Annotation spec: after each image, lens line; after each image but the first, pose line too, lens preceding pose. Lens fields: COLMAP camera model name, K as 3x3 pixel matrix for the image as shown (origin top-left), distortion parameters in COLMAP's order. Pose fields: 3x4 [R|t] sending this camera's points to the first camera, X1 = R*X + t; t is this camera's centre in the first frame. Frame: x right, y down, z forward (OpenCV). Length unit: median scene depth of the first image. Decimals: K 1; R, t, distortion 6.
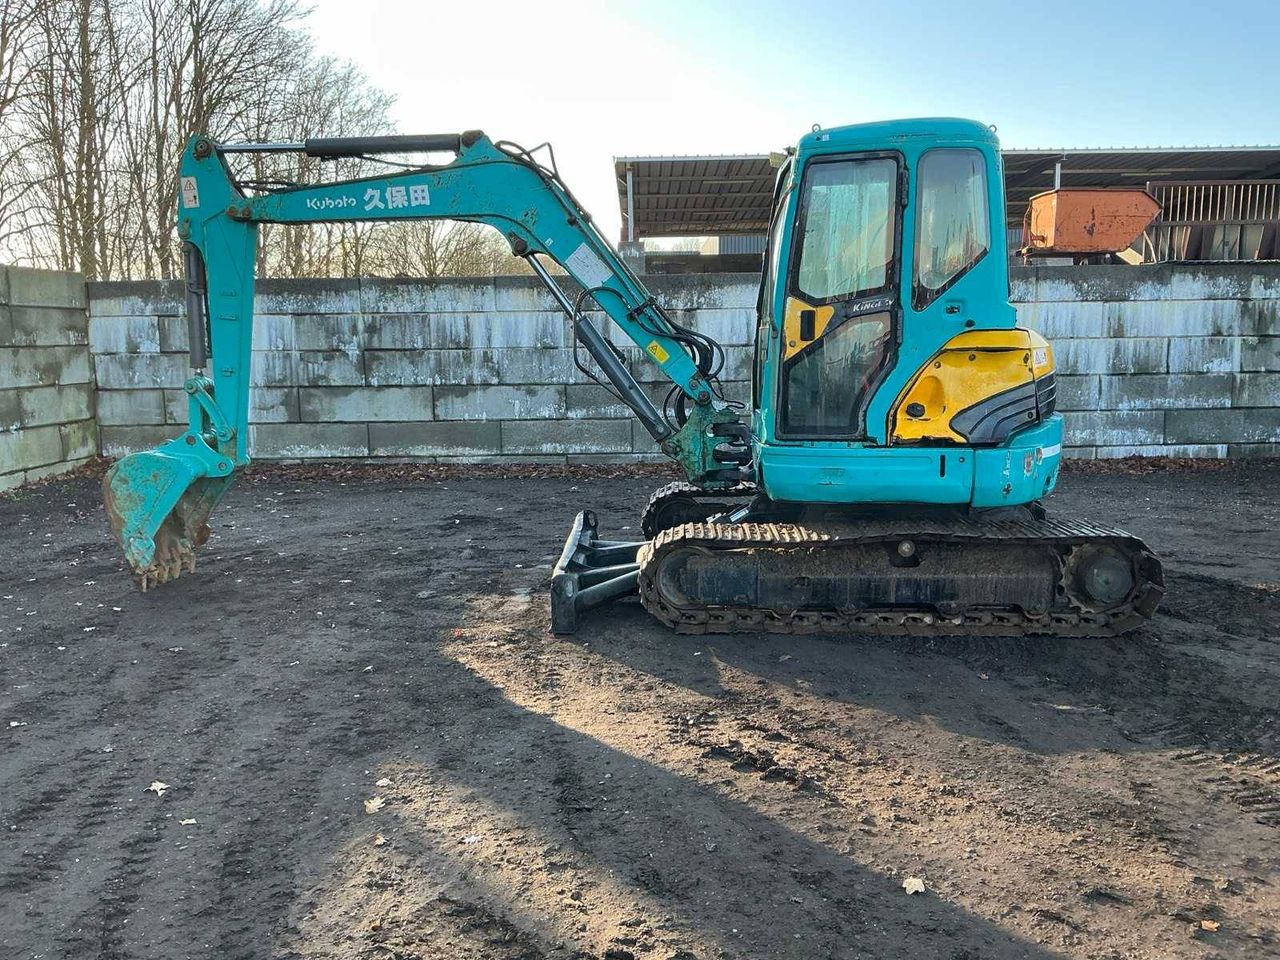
lens RADIAL K [[1045.9, 0, 640.8], [0, 1045.9, 484.9], [0, 0, 1]] dist [0.108521, -0.213037]
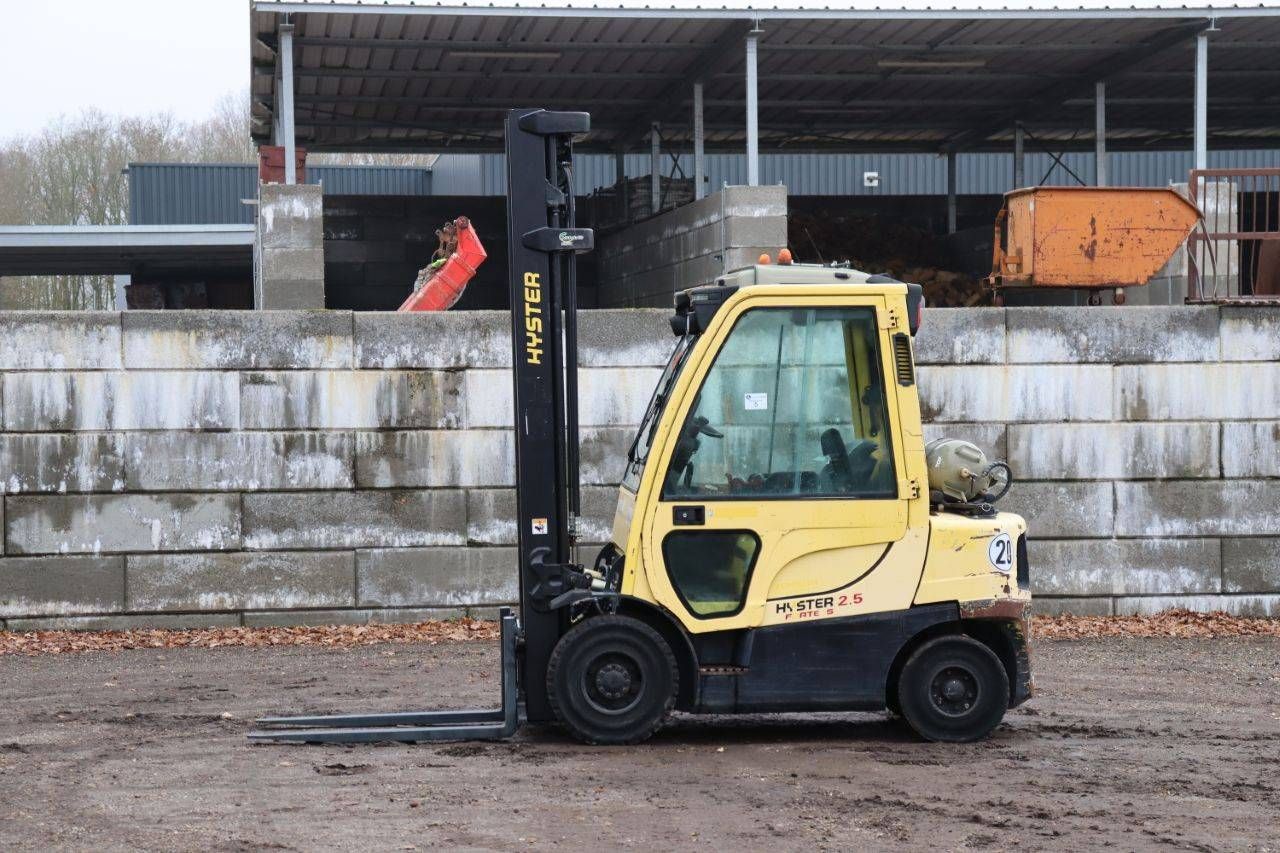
lens RADIAL K [[2976.4, 0, 661.3], [0, 2976.4, 433.1], [0, 0, 1]] dist [0.397228, 0.603602]
pose [[0.990644, 0.004893, 0.136383, -0.068698], [0.011555, 0.992761, -0.119547, 0.075845], [-0.135981, 0.120005, 0.983417, -0.696223]]
